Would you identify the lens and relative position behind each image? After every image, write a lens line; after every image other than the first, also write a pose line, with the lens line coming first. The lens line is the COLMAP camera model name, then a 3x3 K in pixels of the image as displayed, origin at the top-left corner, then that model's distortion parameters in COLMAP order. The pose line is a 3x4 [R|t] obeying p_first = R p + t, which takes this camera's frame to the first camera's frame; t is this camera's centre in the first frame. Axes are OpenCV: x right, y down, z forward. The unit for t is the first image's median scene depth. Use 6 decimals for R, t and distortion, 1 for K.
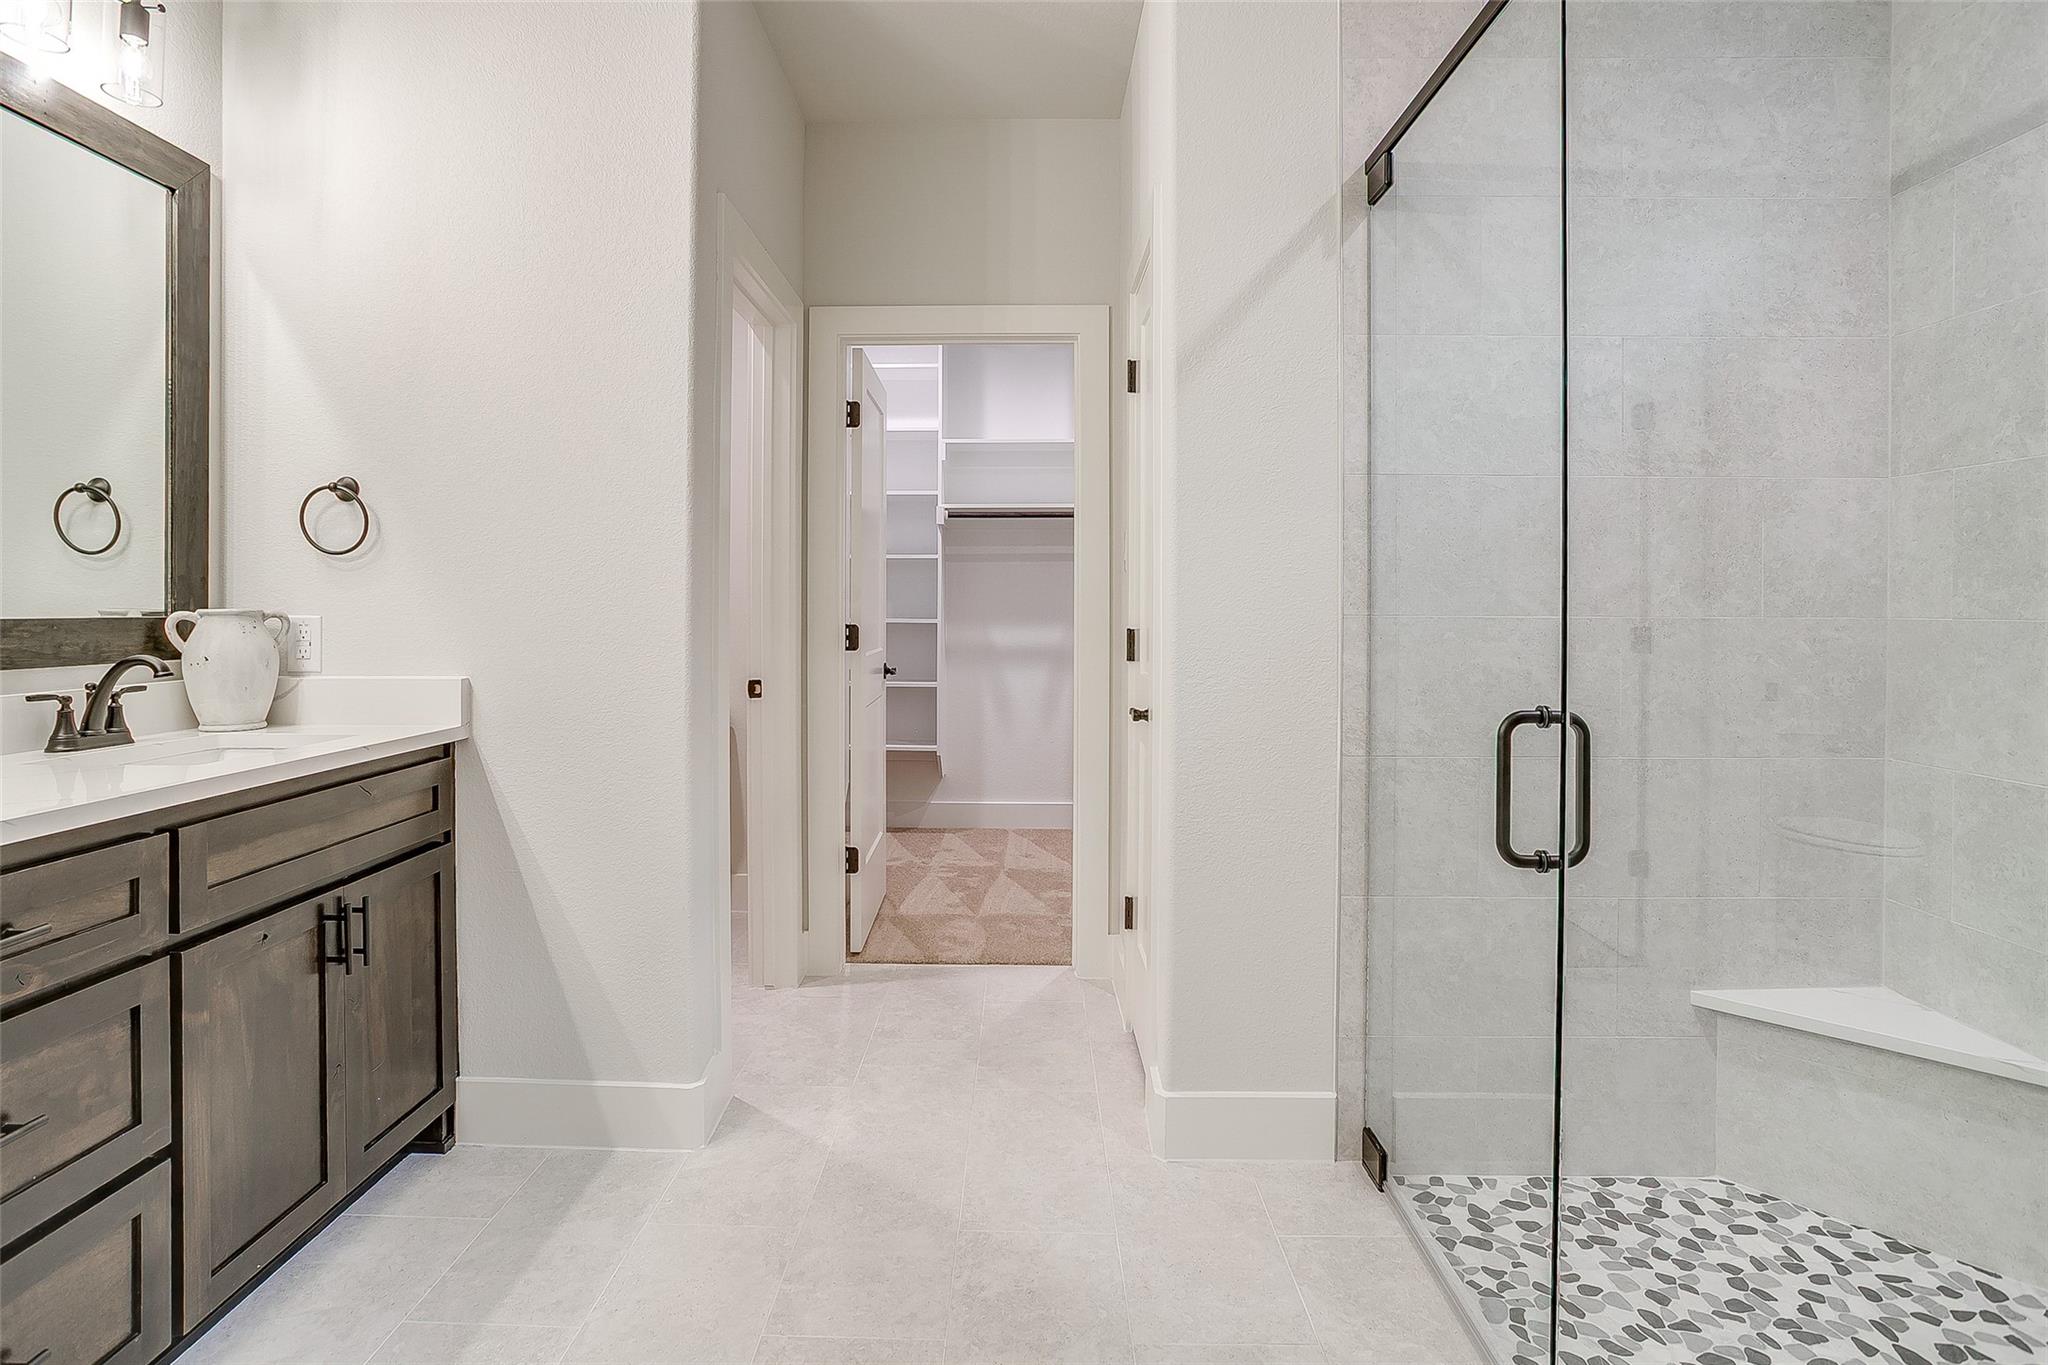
lens RADIAL K [[1069.6, 0, 1032.7], [0, 1069.6, 615.1], [0, 0, 1]] dist [-0.047399, 0.020129]
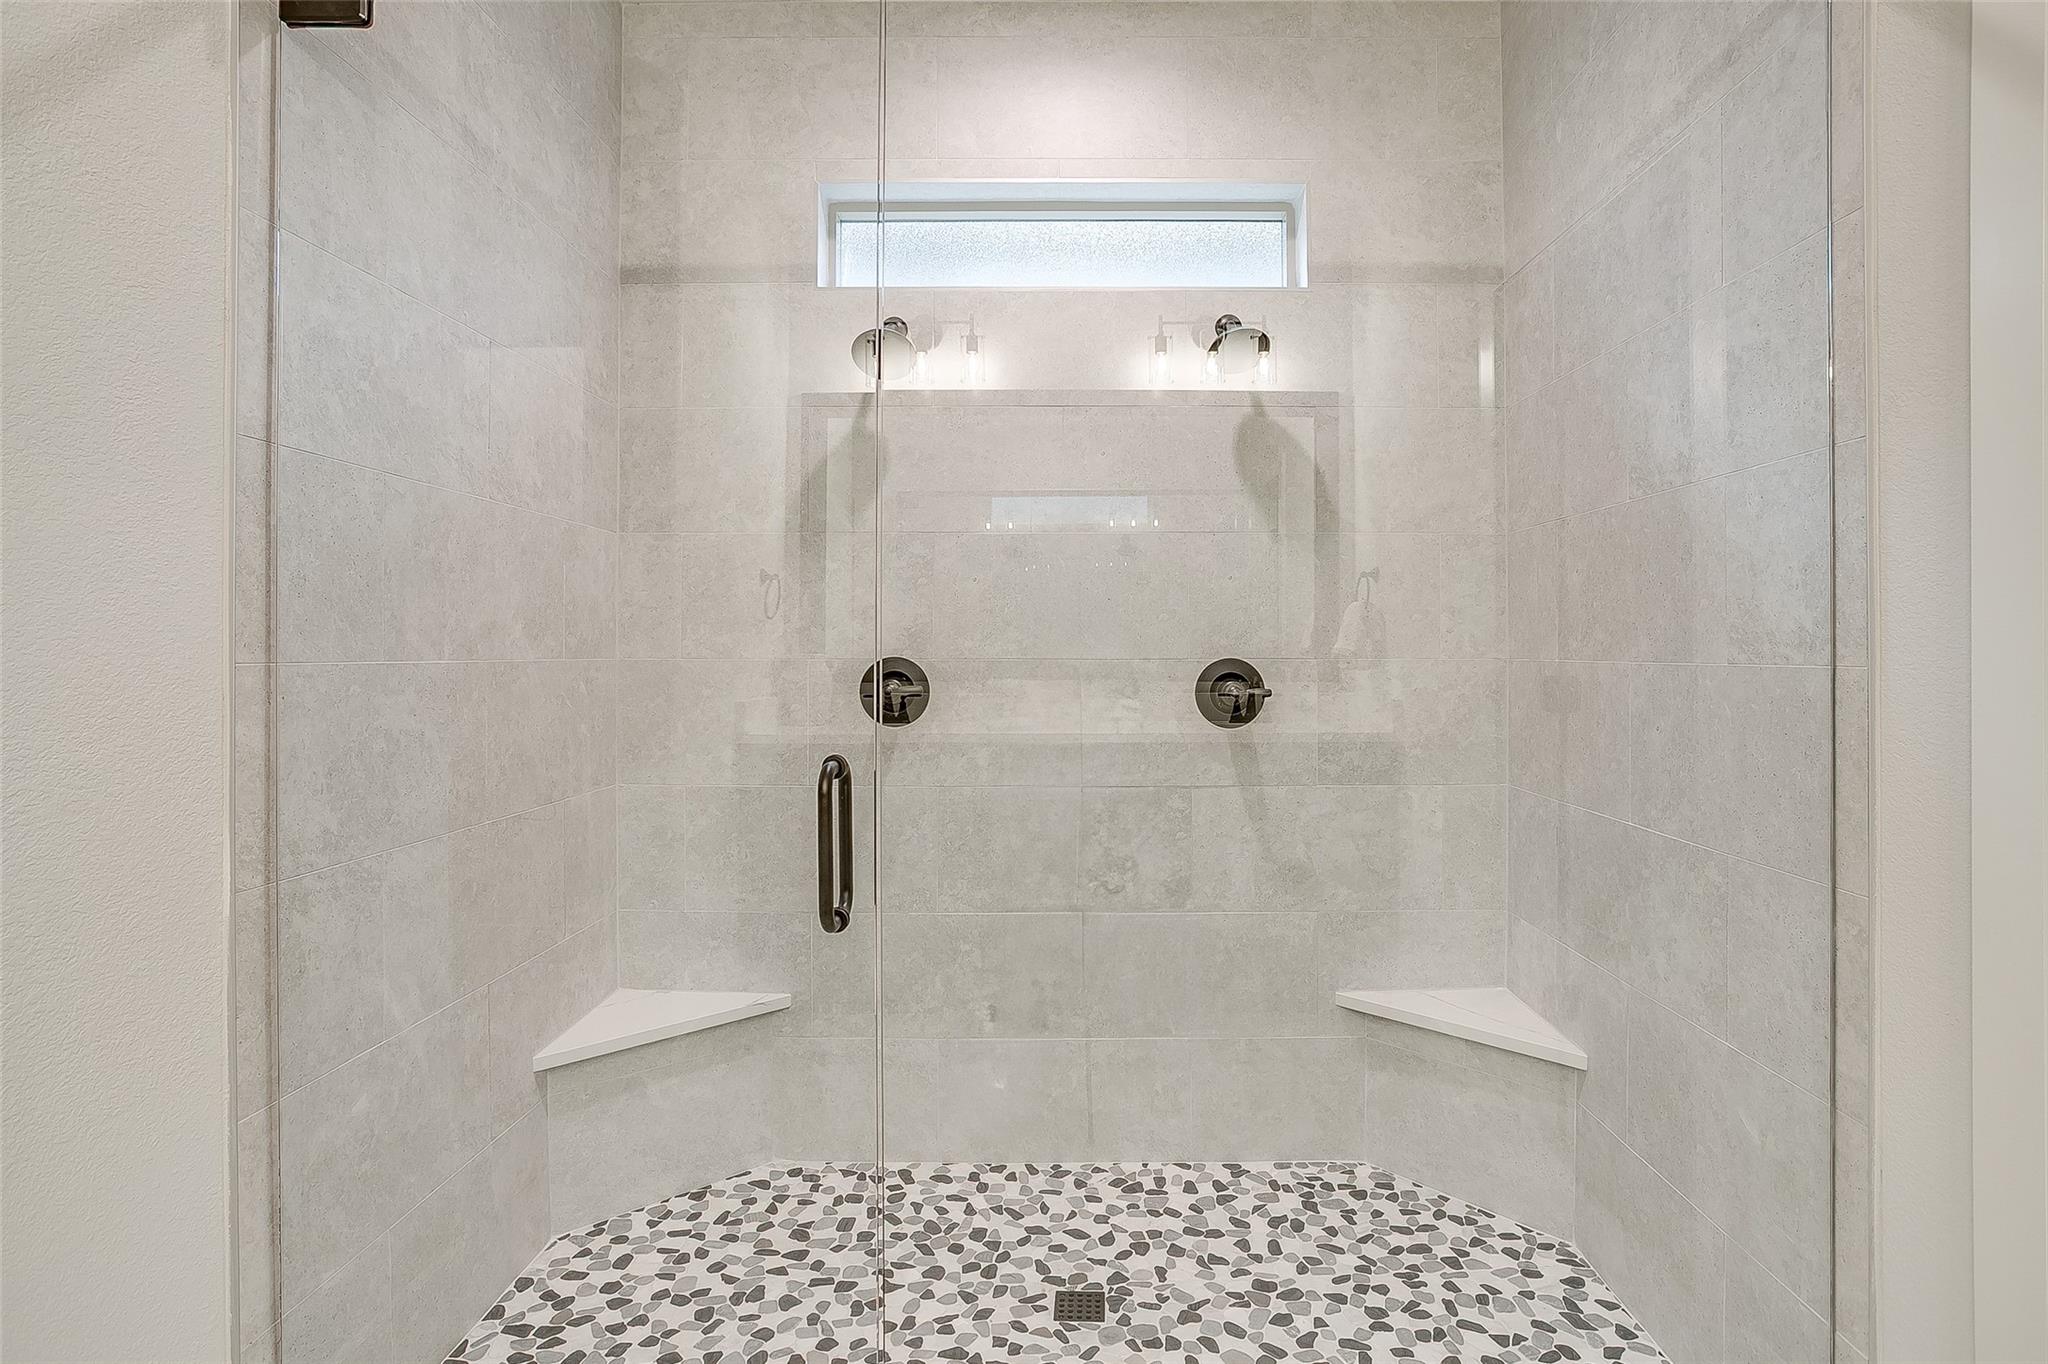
lens RADIAL K [[1078.7, 0, 1024.2], [0, 1078.7, 652.6], [0, 0, 1]] dist [-0.073421, 0.048944]
pose [[0.009855, -0.004028, 0.999943, -0.327054], [0.010934, 0.999933, 0.003921, -0.003688], [-0.999892, 0.010895, 0.009899, 0.572051]]
